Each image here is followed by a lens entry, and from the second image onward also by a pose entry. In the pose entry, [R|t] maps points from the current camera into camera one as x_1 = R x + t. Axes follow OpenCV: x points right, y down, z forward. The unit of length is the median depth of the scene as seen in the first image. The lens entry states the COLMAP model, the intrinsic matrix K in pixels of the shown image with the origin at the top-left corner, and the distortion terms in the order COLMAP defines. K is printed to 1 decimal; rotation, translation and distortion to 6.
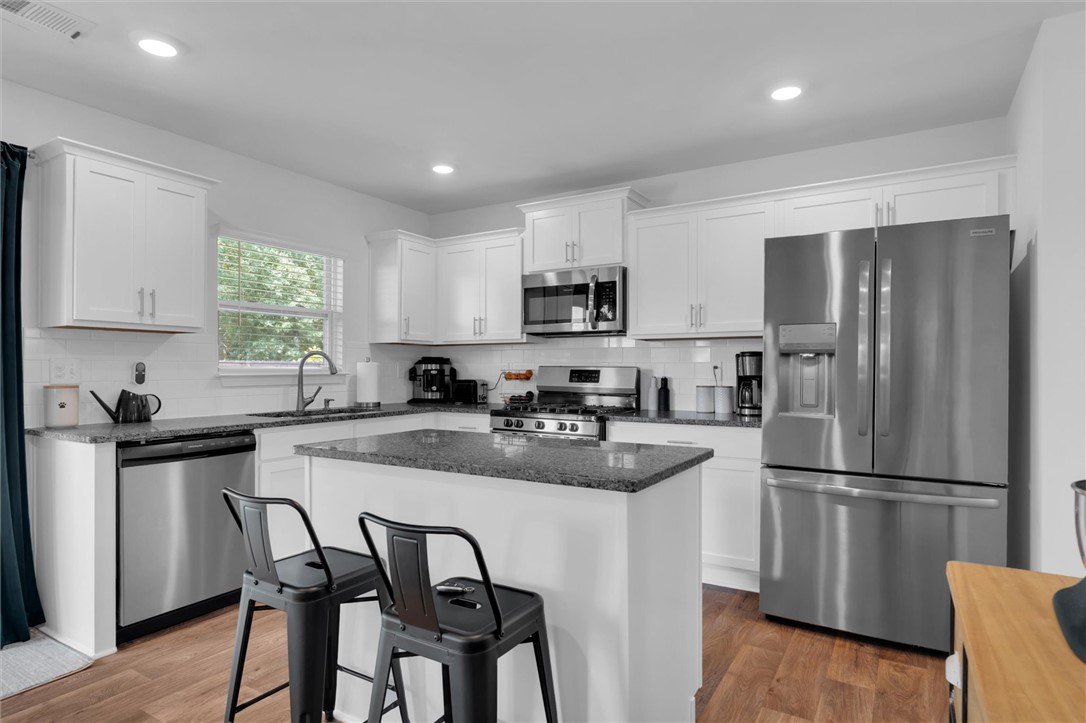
lens RADIAL K [[606.0, 0, 543.0], [0, 606.0, 361.5], [0, 0, 1]] dist [0.002418, 0.000856]
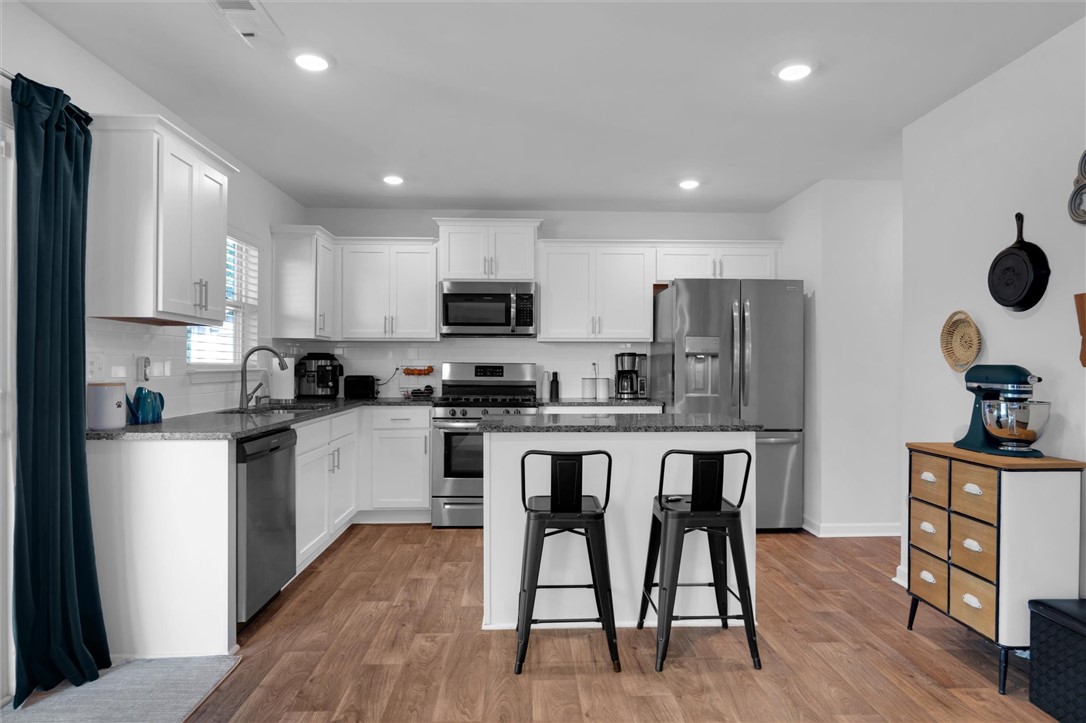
lens RADIAL K [[632.3, 0, 543.0], [0, 632.3, 361.5], [0, 0, 1]] dist [0.000378, 0.000075]
pose [[0.833392, 0.005978, 0.552650, -0.548347], [-0.008024, 0.999967, 0.001284, 0.002844], [-0.552624, -0.005505, 0.833412, -0.083823]]
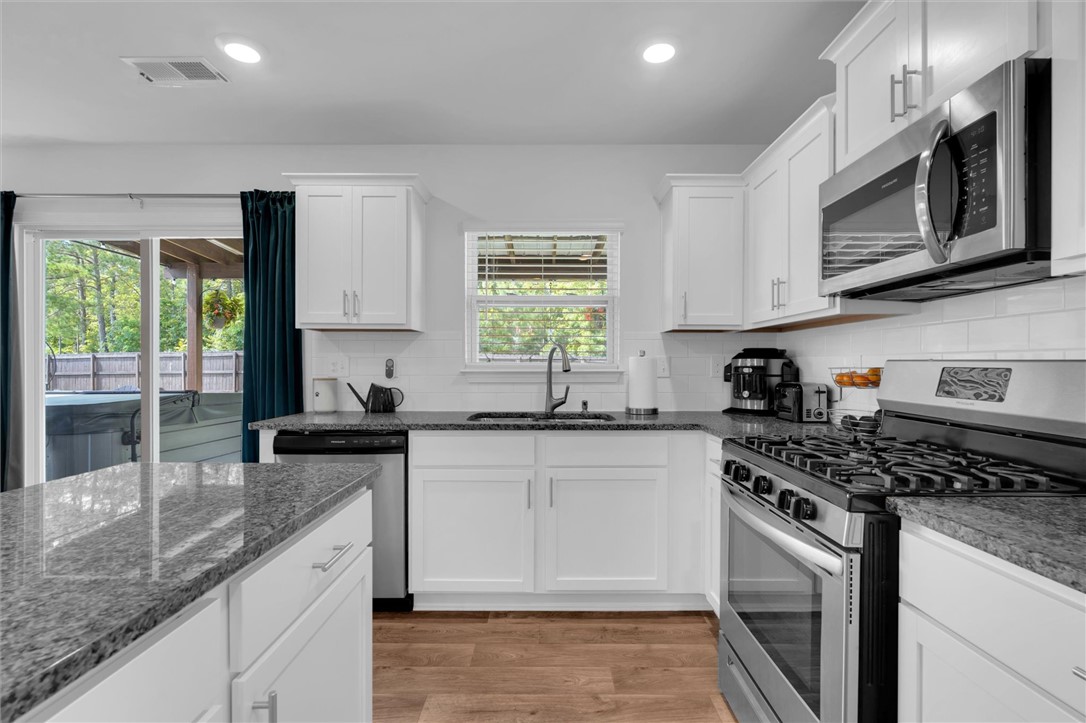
lens RADIAL K [[510.8, 0, 543.0], [0, 510.8, 361.5], [0, 0, 1]] dist [0.001756, 0.000293]
pose [[0.518130, -0.004836, -0.855288, 0.225848], [0.008377, 0.999965, -0.000580, 0.007309], [0.855261, -0.006865, 0.518153, 0.597886]]
